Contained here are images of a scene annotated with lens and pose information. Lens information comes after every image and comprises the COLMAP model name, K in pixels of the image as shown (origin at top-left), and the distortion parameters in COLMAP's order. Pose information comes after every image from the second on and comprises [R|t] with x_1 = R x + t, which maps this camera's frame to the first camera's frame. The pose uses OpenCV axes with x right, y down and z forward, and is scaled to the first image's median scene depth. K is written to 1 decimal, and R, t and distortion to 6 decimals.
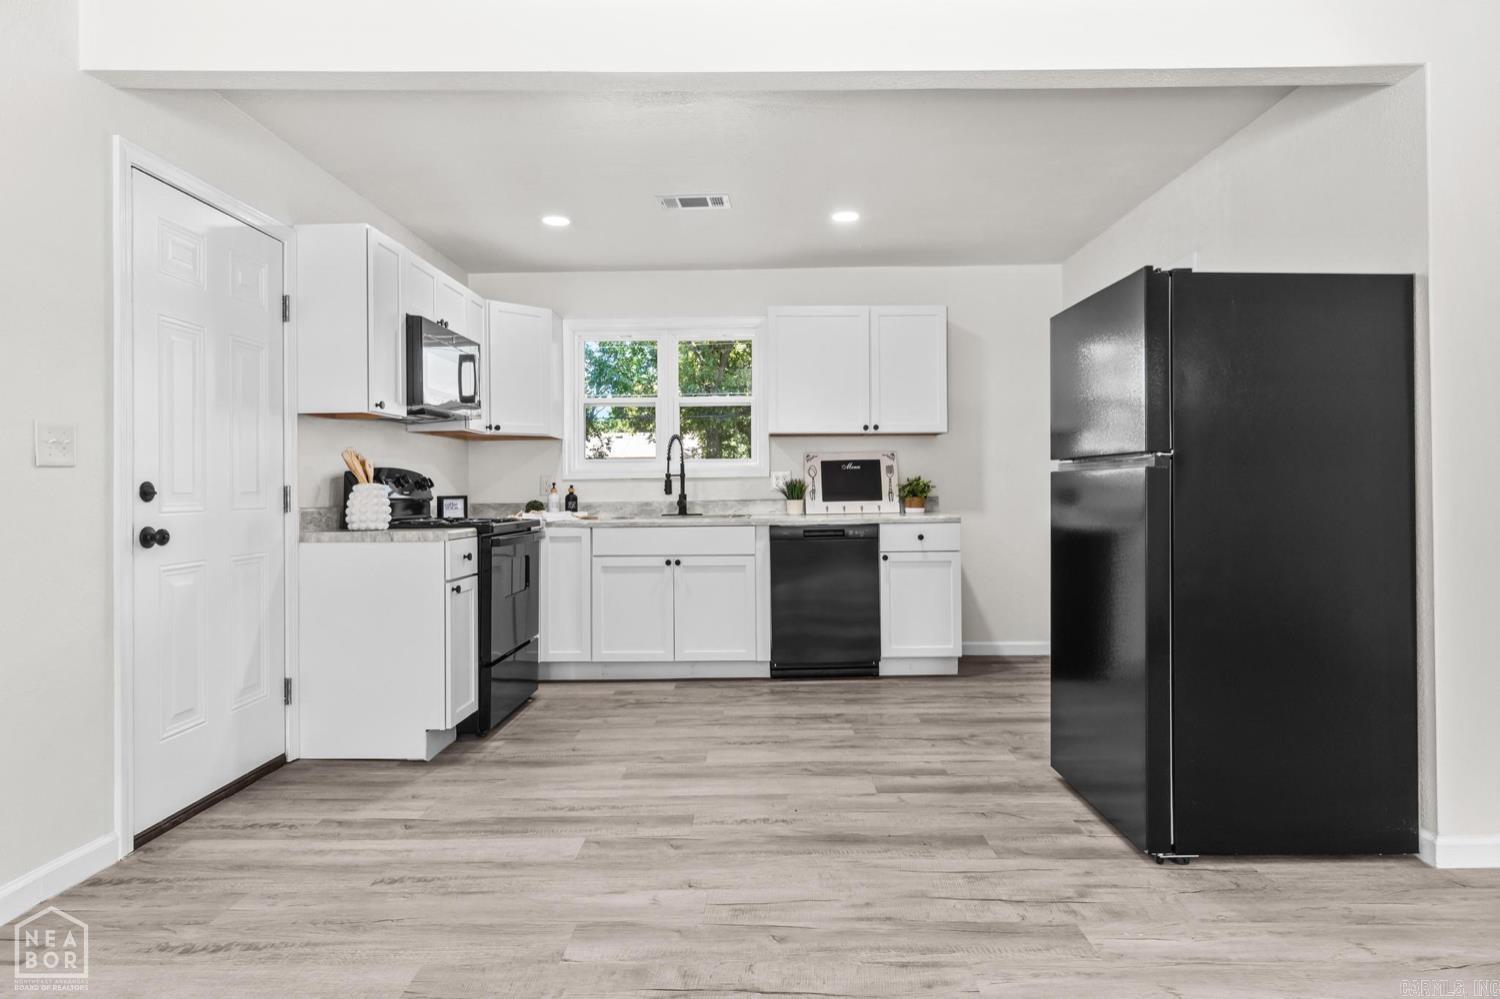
lens RADIAL K [[876.0, 0, 765.1], [0, 876.0, 476.4], [0, 0, 1]] dist [-0.000567, -0.000867]
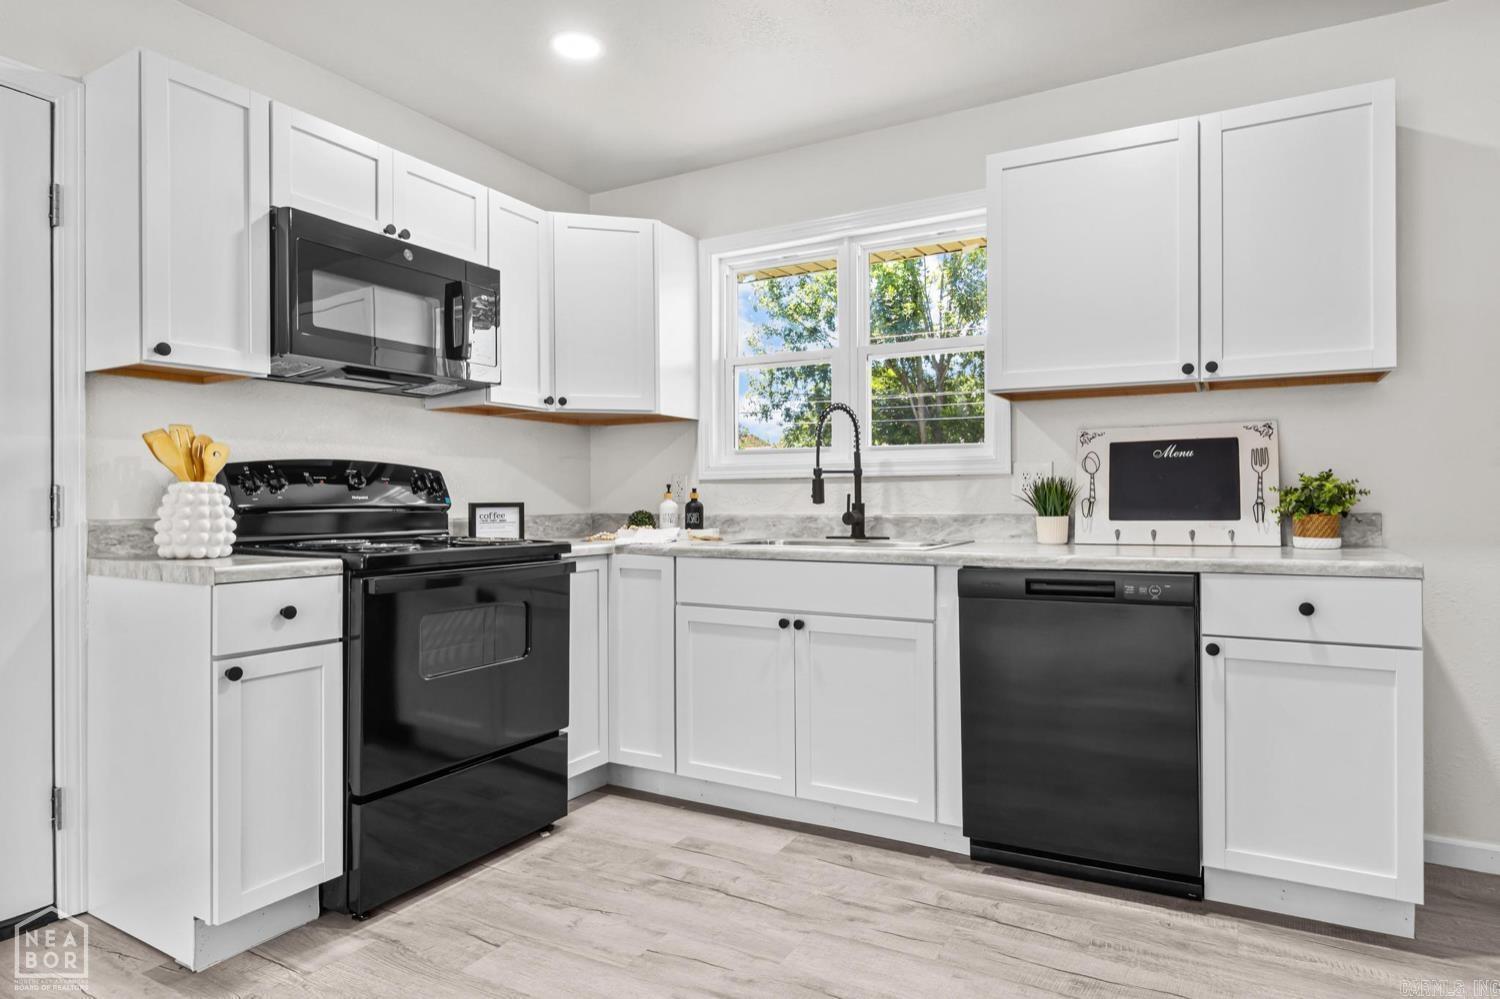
lens RADIAL K [[876.0, 0, 745.4], [0, 876.0, 493.8], [0, 0, 1]] dist [-0.000567, -0.000867]
pose [[0.876624, 0.004096, -0.481158, 0.140829], [0.001810, 0.999929, 0.011810, 0.007141], [0.481172, -0.011223, 0.876554, 0.484821]]
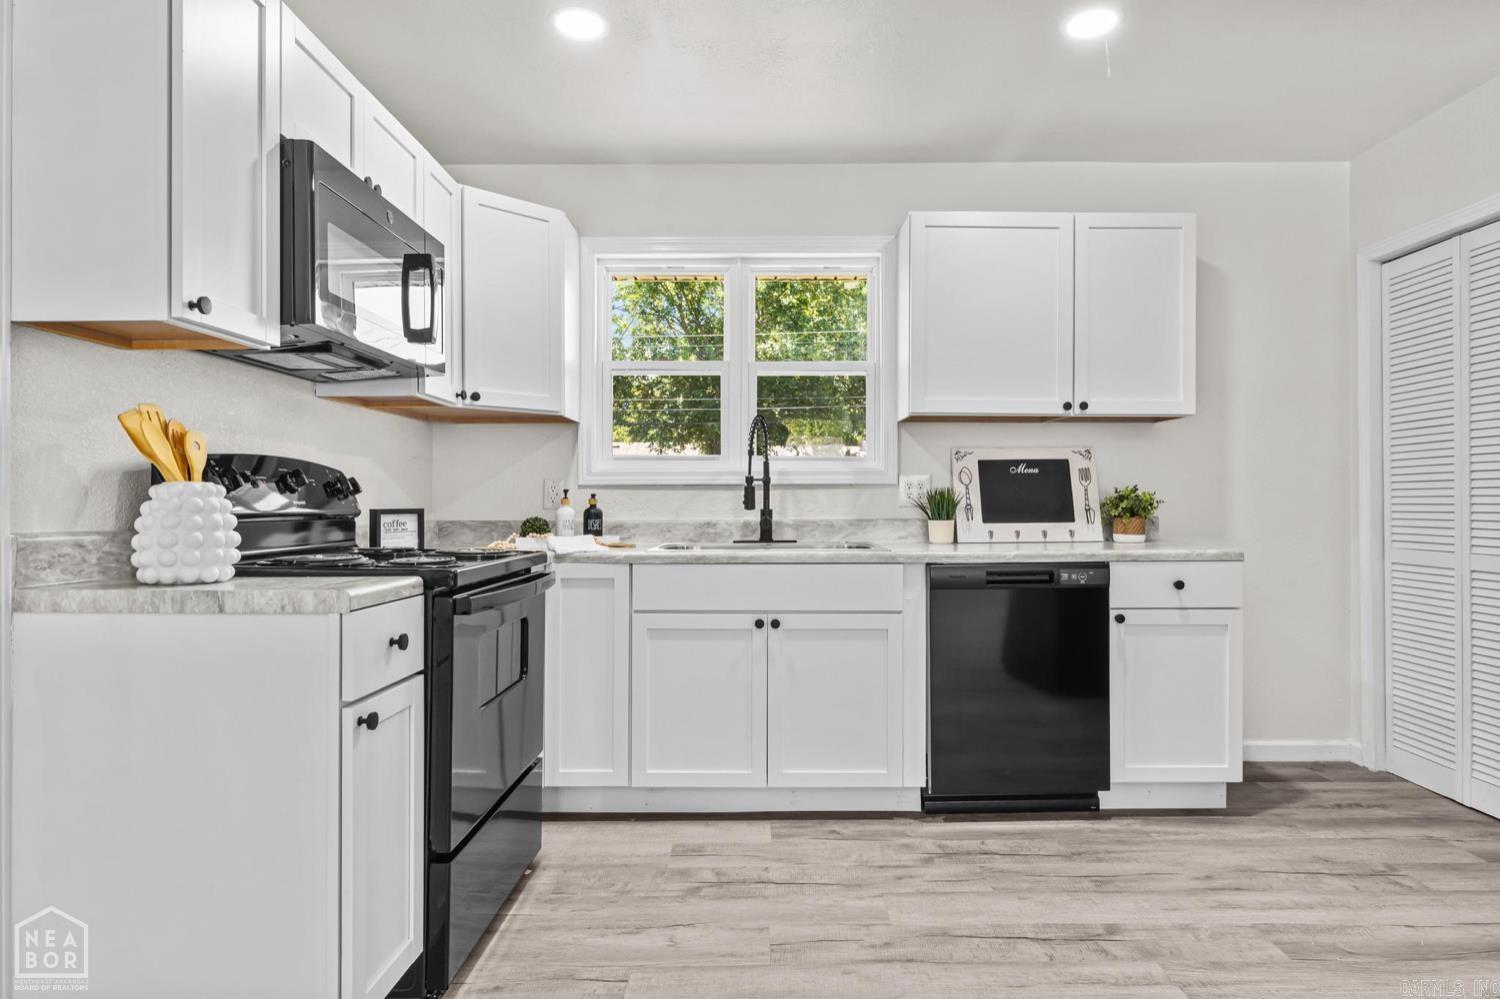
lens RADIAL K [[876.0, 0, 771.0], [0, 876.0, 496.4], [0, 0, 1]] dist [-0.000567, -0.000867]
pose [[0.999826, 0.009912, 0.015783, -0.111875], [-0.010021, 0.999926, 0.006870, 0.006972], [-0.015714, -0.007027, 0.999852, 0.397330]]
